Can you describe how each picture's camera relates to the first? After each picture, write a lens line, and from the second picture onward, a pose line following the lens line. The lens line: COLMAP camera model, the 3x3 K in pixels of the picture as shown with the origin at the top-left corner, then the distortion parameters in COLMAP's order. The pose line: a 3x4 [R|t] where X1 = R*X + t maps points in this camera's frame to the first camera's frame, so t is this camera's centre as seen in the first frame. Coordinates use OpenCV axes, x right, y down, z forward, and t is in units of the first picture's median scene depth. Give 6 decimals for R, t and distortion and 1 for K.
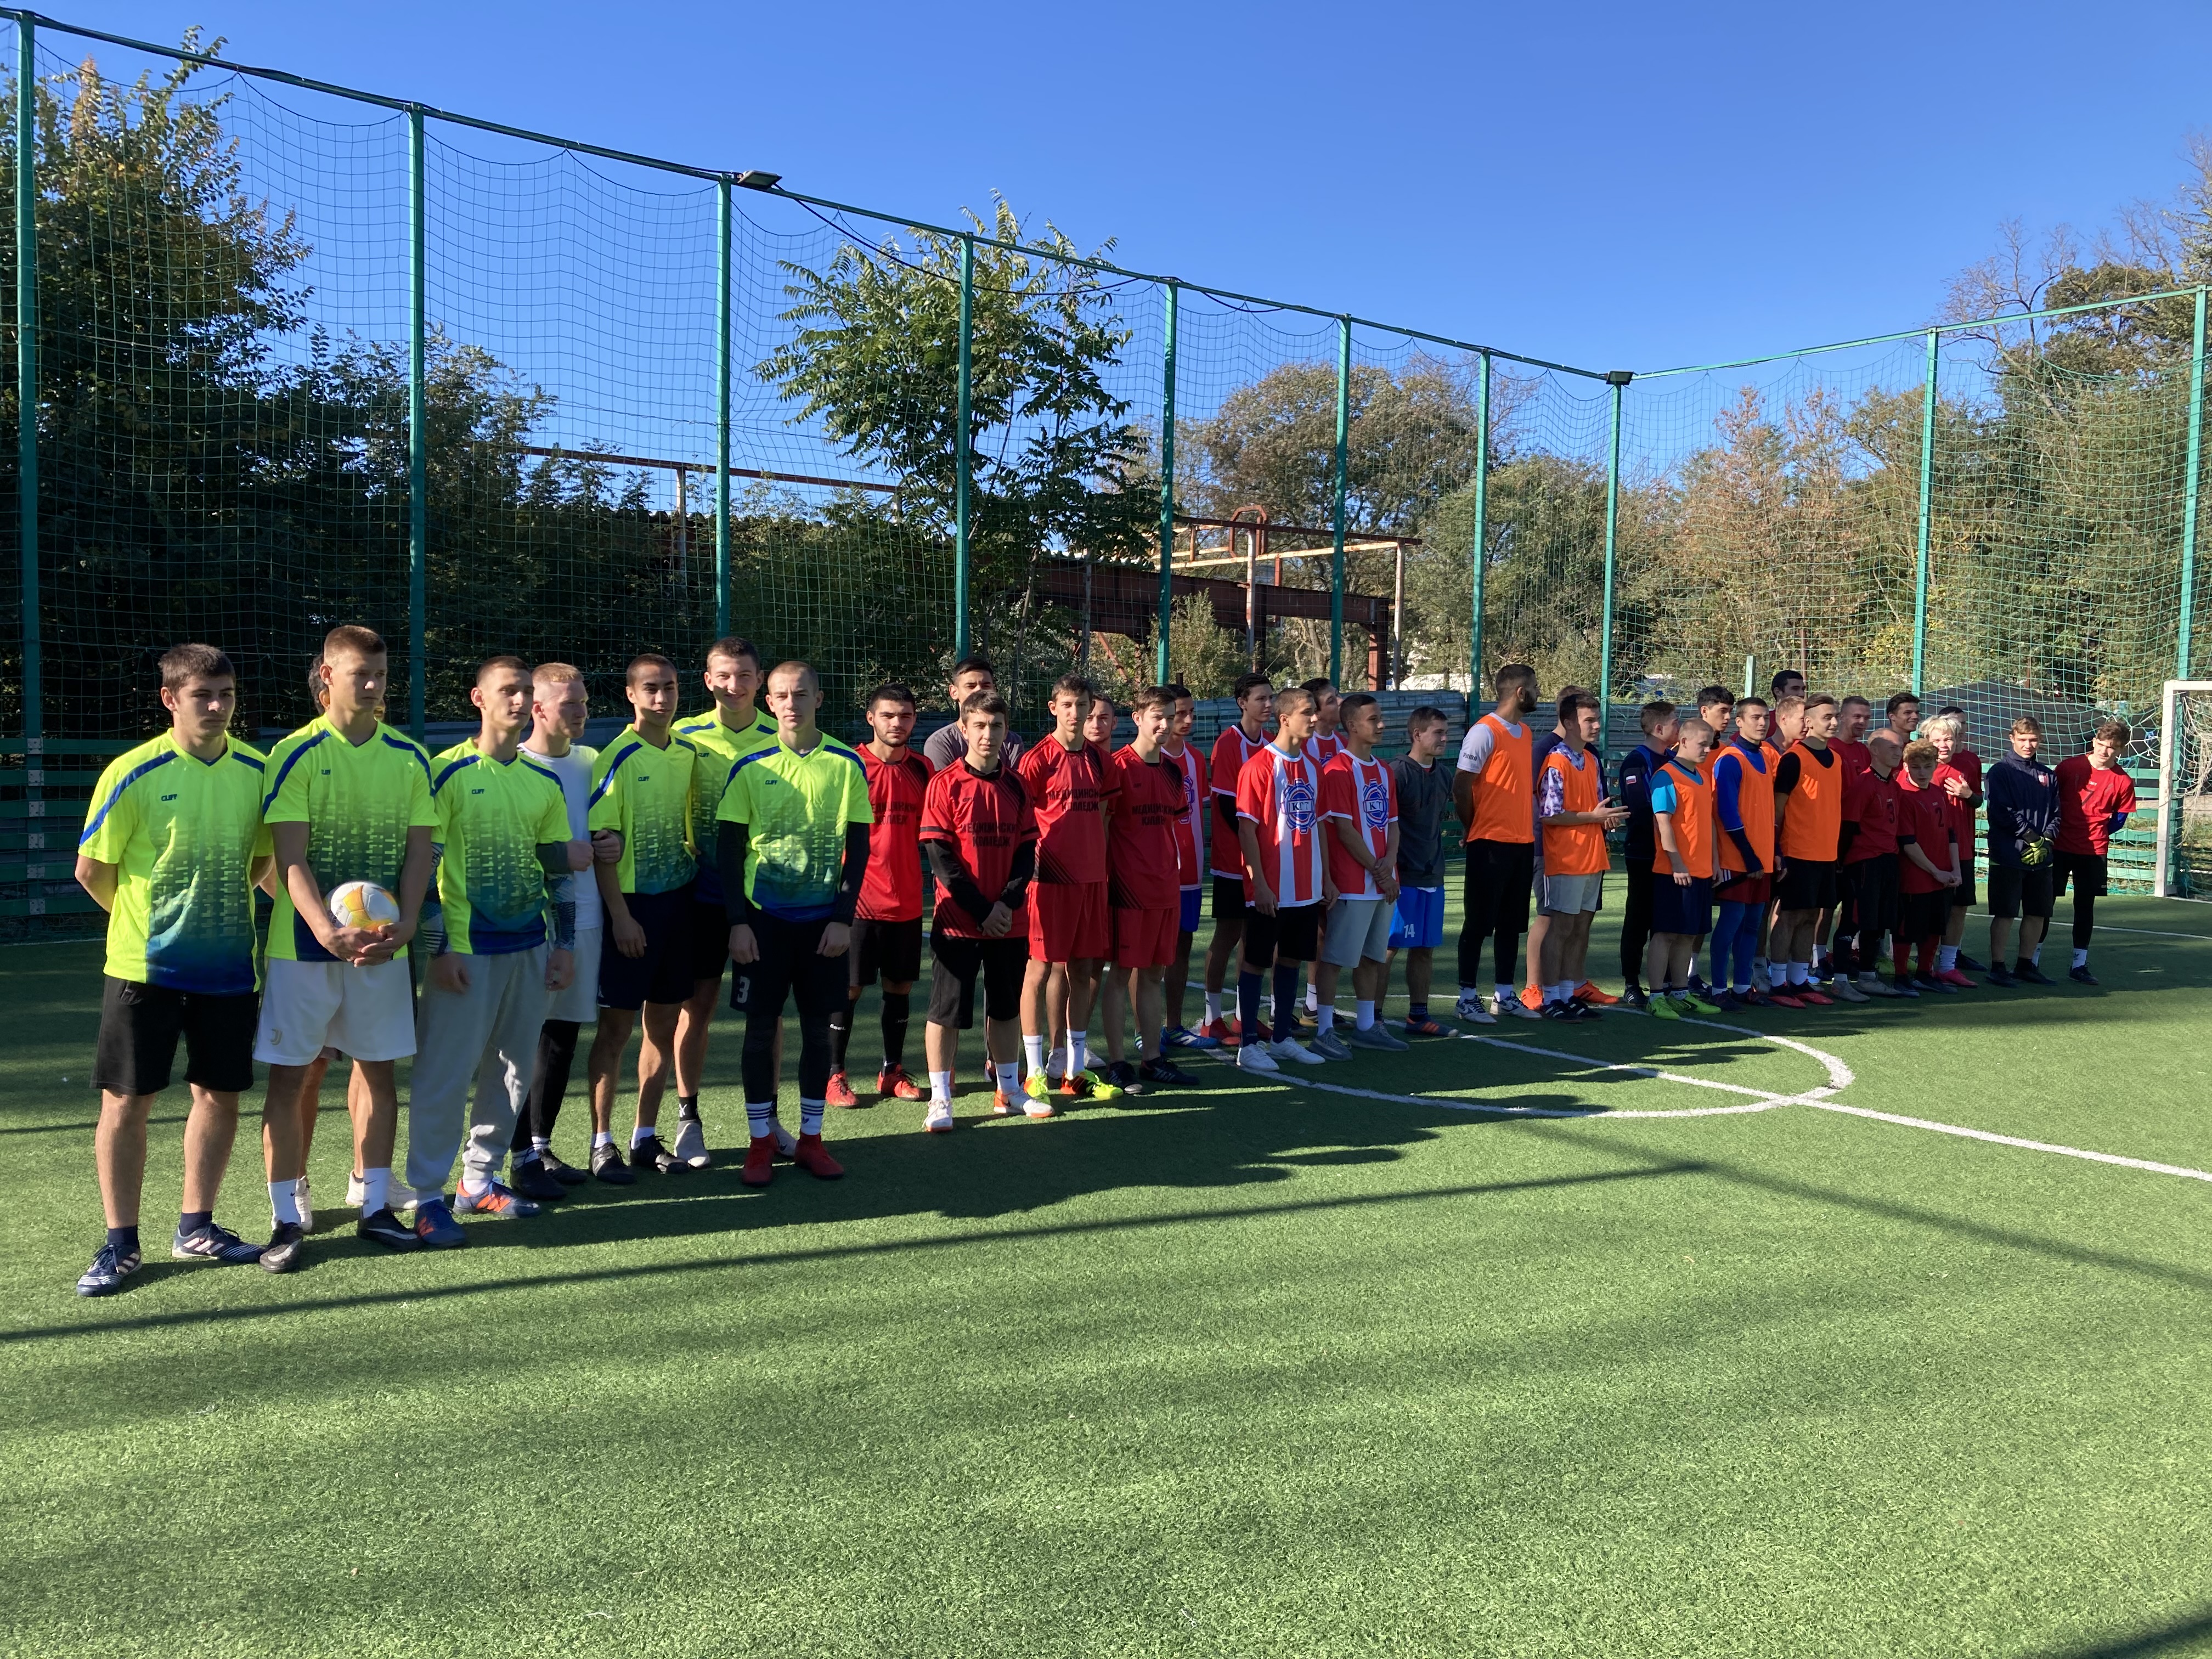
lens RADIAL K [[1838.6, 0, 1104.4], [0, 1838.6, 721.4], [0, 0, 1]] dist [-0.015770, -0.005082]
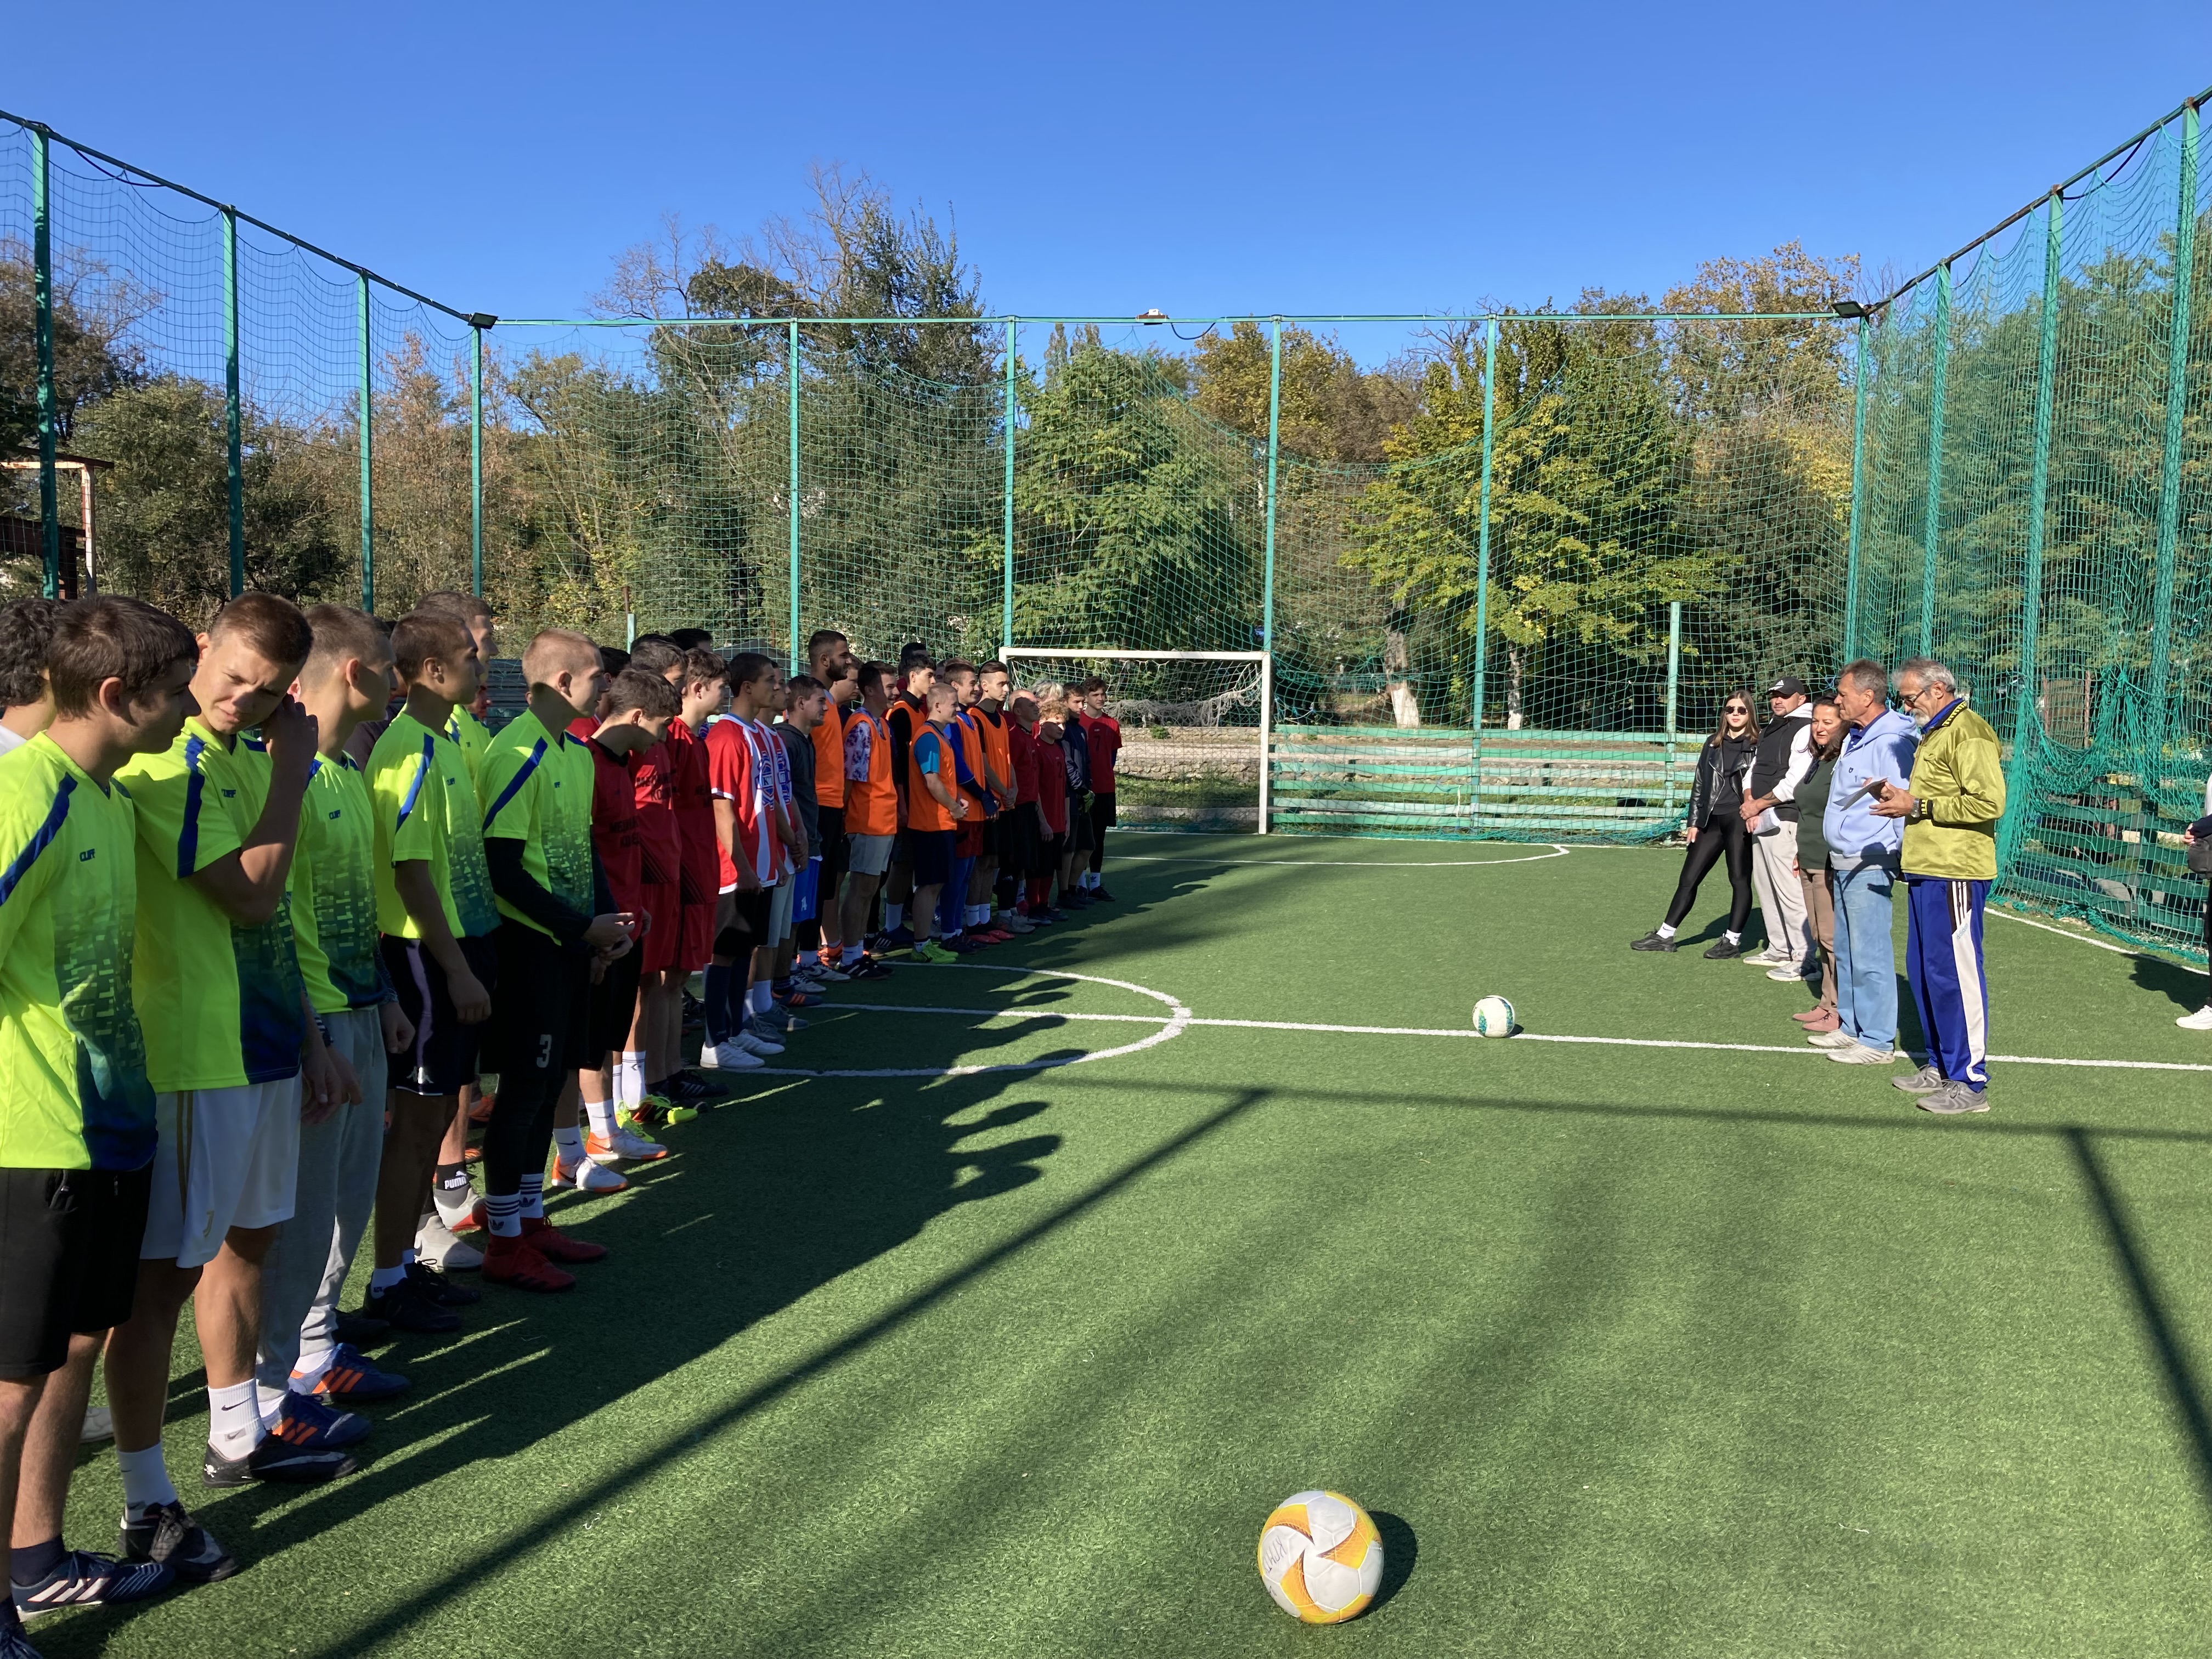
lens RADIAL K [[1779.2, 0, 1097.8], [0, 1779.2, 794.6], [0, 0, 1]] dist [0.013334, 0.003654]
pose [[0.745229, -0.037313, 0.665764, -0.146310], [-0.009886, 0.997705, 0.066984, -0.003790], [-0.666735, -0.056500, 0.743150, 0.082825]]
